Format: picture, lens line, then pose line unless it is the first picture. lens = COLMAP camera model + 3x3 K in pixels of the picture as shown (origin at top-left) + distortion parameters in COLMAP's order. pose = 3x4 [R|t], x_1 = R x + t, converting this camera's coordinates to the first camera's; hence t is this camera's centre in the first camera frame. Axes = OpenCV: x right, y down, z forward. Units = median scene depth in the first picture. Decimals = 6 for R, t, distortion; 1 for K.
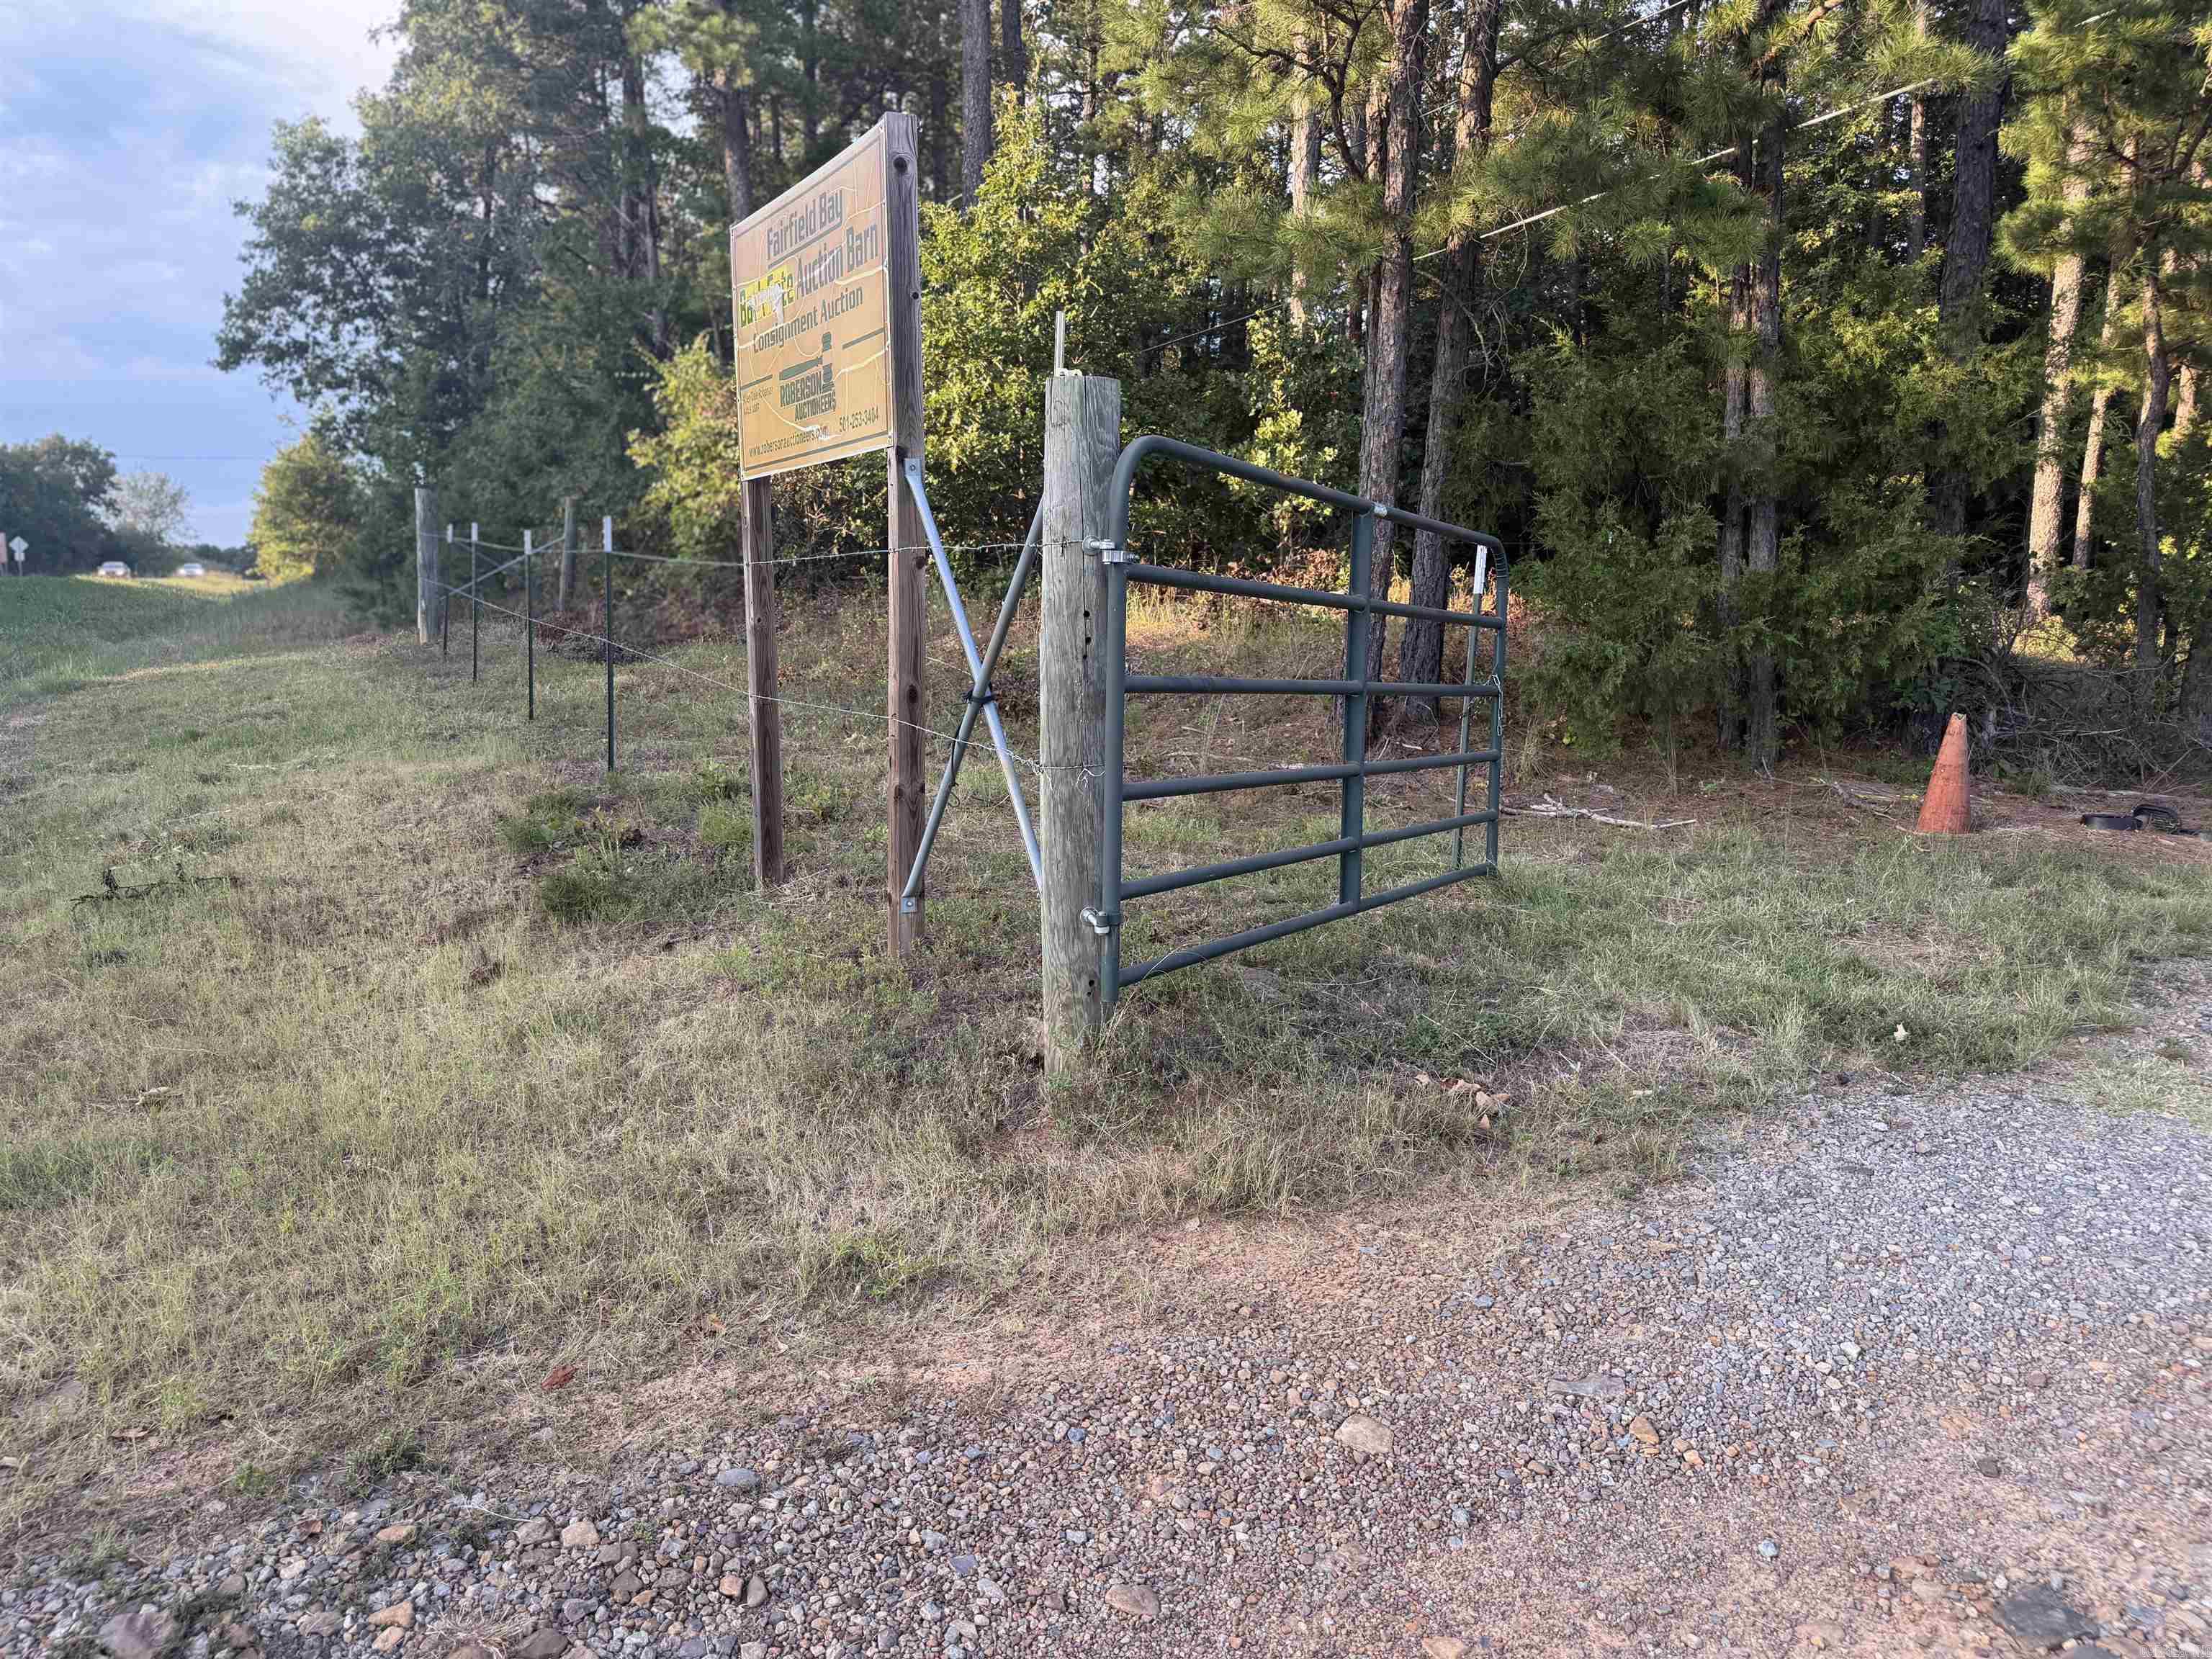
lens RADIAL K [[1561.2, 0, 1108.4], [0, 1561.2, 838.4], [0, 0, 1]] dist [0.058454, -0.068105]
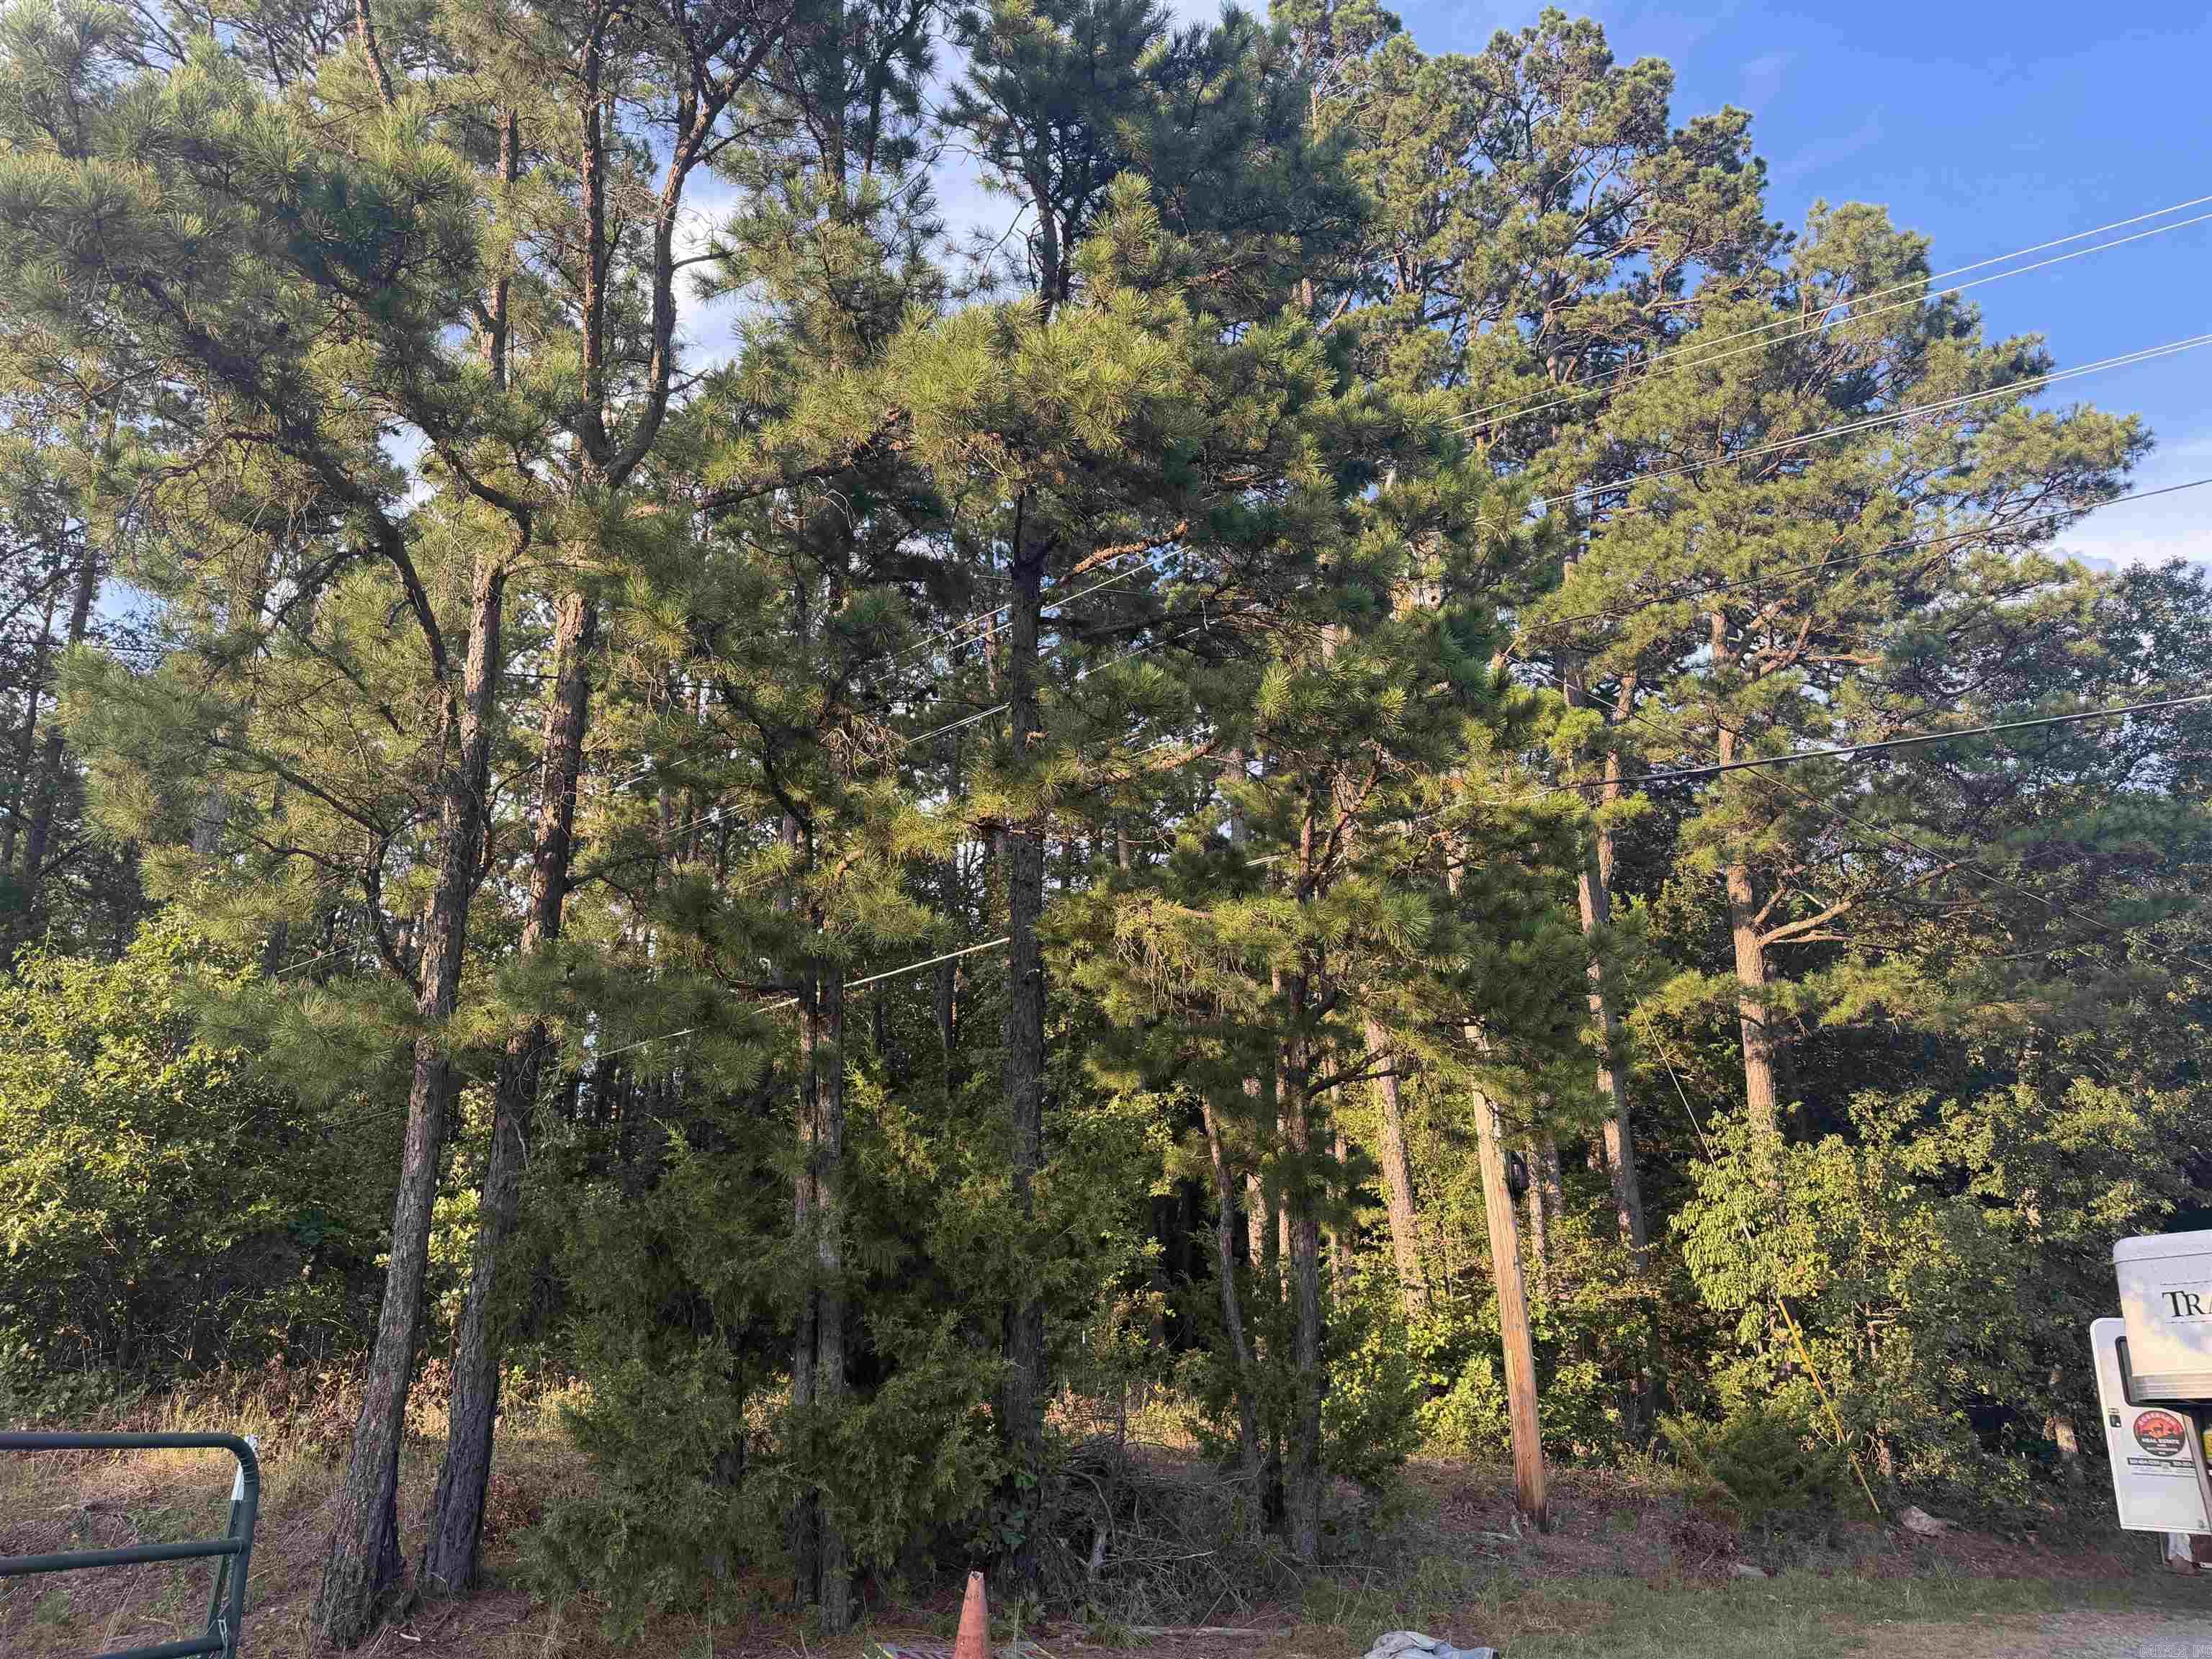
lens RADIAL K [[1552.9, 0, 1090.7], [0, 1552.9, 832.3], [0, 0, 1]] dist [0.107357, -0.132147]
pose [[0.934811, 0.092004, 0.343022, 0.119469], [0.073035, 0.895415, -0.439201, -0.027168], [-0.347555, 0.435622, 0.830325, 0.014245]]
